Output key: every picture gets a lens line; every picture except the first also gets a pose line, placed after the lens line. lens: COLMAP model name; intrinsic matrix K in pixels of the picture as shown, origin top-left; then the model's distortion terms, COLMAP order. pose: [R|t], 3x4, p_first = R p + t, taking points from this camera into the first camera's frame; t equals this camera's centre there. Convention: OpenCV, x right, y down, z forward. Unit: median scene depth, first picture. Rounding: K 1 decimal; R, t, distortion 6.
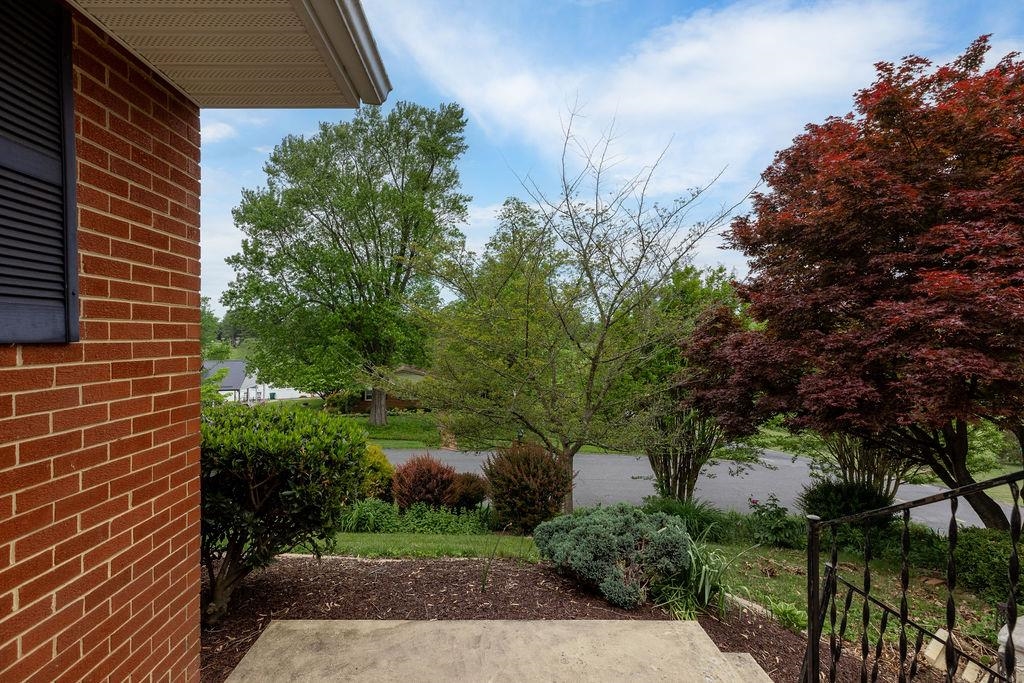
lens RADIAL K [[466.4, 0, 512.0], [0, 466.4, 341.5], [0, 0, 1]] dist [0.001833, 0.000109]
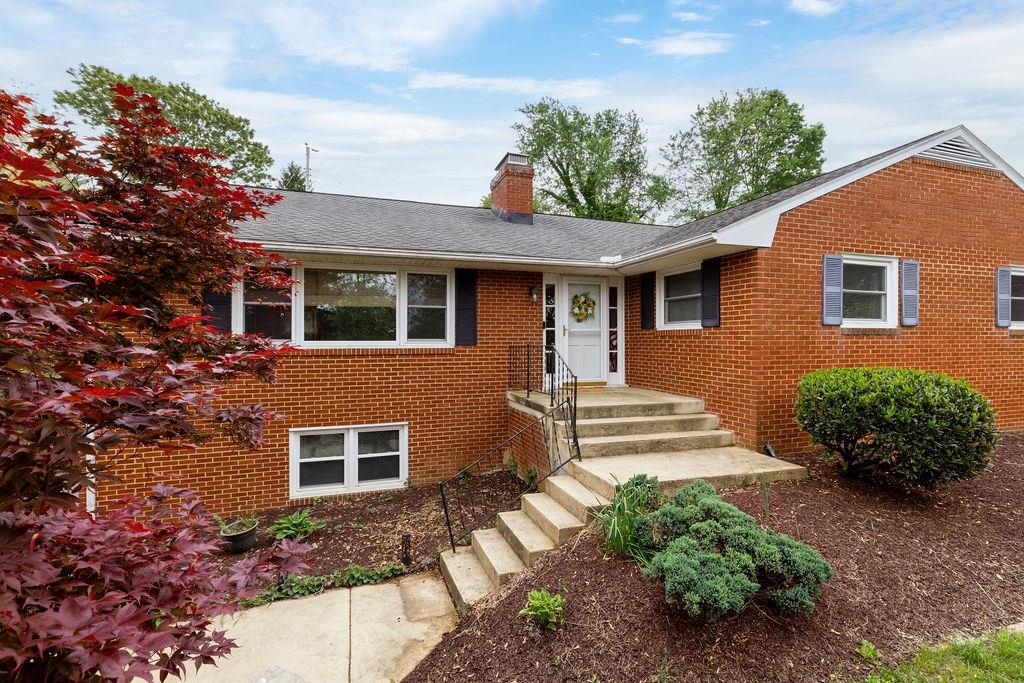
lens RADIAL K [[466.4, 0, 512.0], [0, 466.4, 341.5], [0, 0, 1]] dist [0.001833, 0.000109]
pose [[-0.962912, -0.000842, -0.269814, 2.223588], [-0.004224, 0.999920, 0.011955, 0.100569], [0.269782, 0.012652, -0.962838, 4.662197]]
